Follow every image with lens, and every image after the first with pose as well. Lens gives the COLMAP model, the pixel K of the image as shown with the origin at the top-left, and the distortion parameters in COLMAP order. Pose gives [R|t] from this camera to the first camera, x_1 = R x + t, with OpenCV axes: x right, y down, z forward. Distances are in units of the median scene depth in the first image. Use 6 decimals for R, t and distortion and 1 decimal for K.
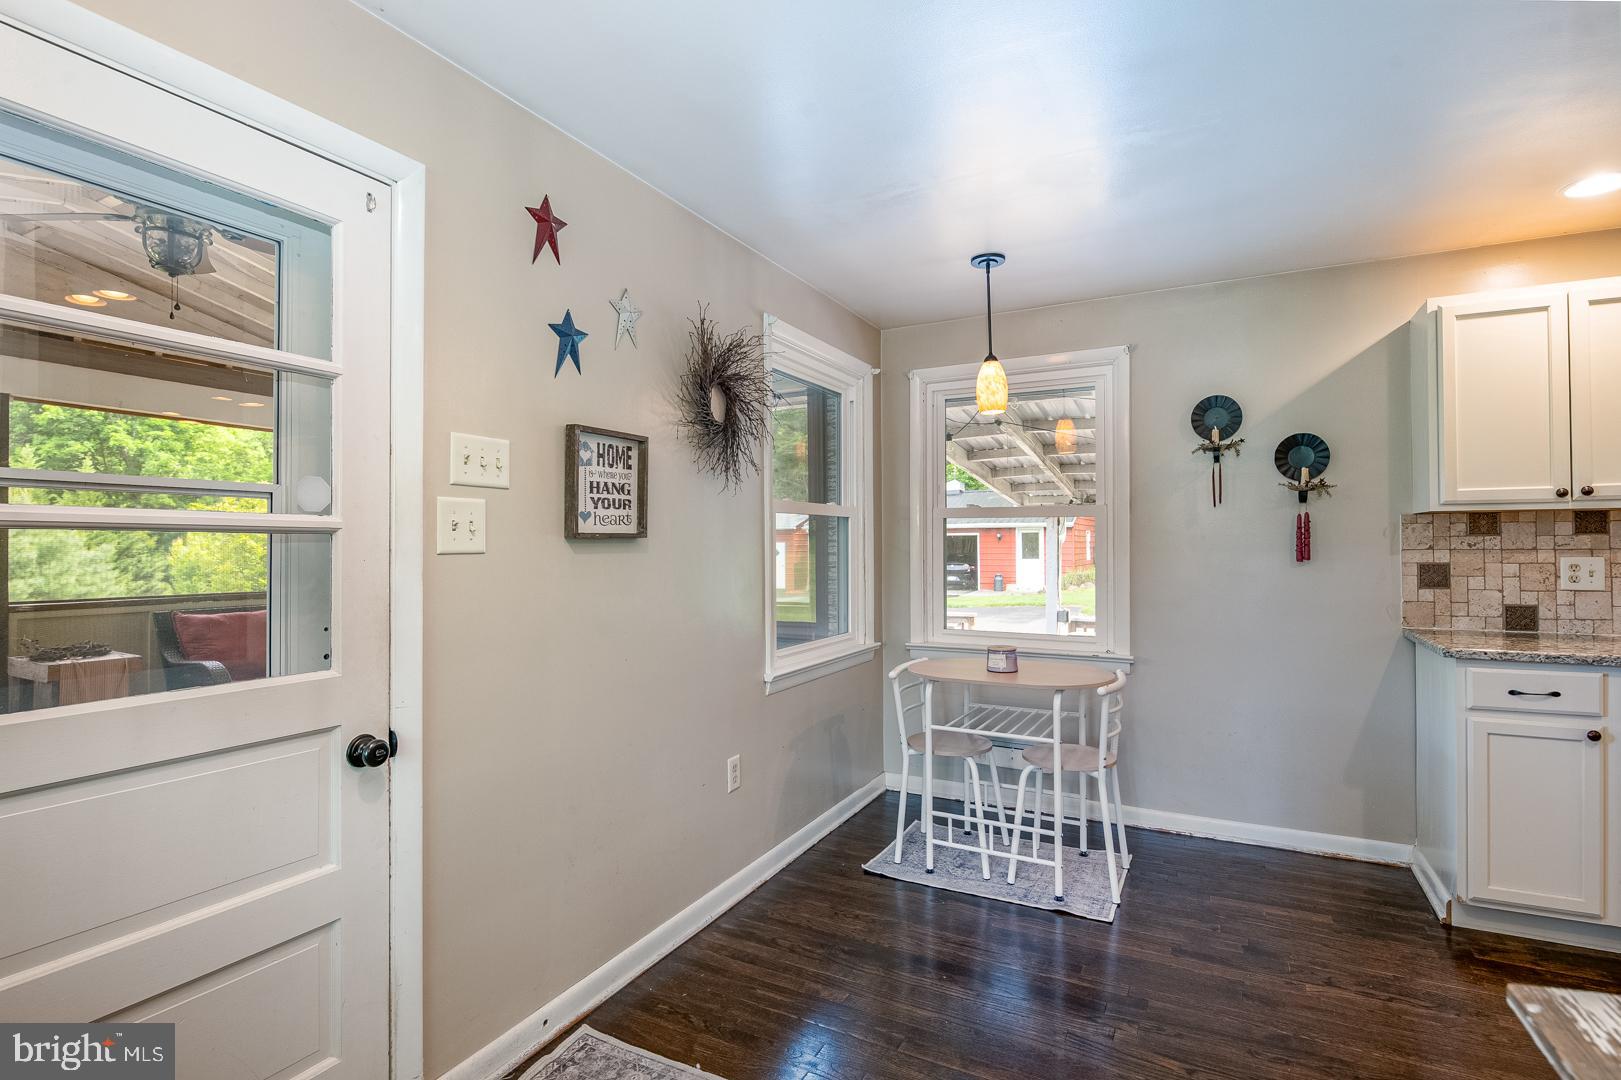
lens RADIAL K [[772.0, 0, 810.5], [0, 772.0, 540.0], [0, 0, 1]] dist [-0.020374, -0.000568]
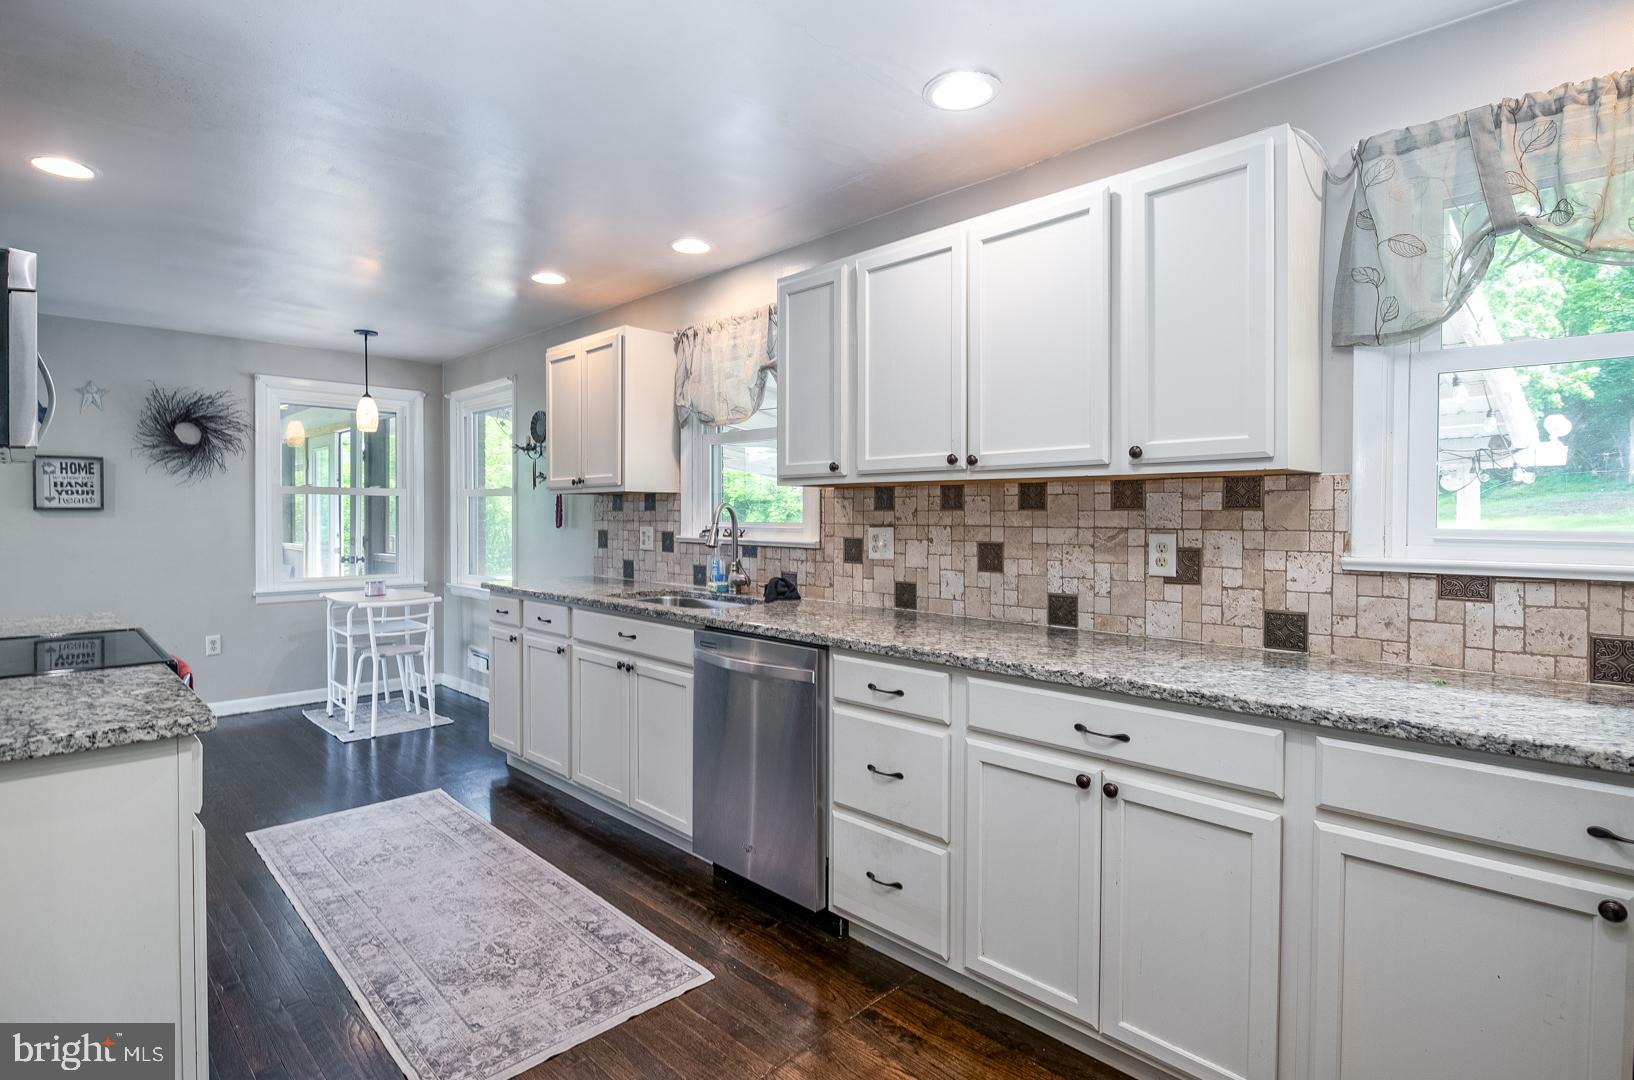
lens RADIAL K [[815.7, 0, 817.0], [0, 815.7, 540.0], [0, 0, 1]] dist [0.000684, -0.000480]
pose [[0.956540, 0.015404, -0.291193, 2.130909], [-0.005755, 0.999407, 0.033962, -0.007000], [0.291543, -0.030810, 0.956061, -0.440061]]
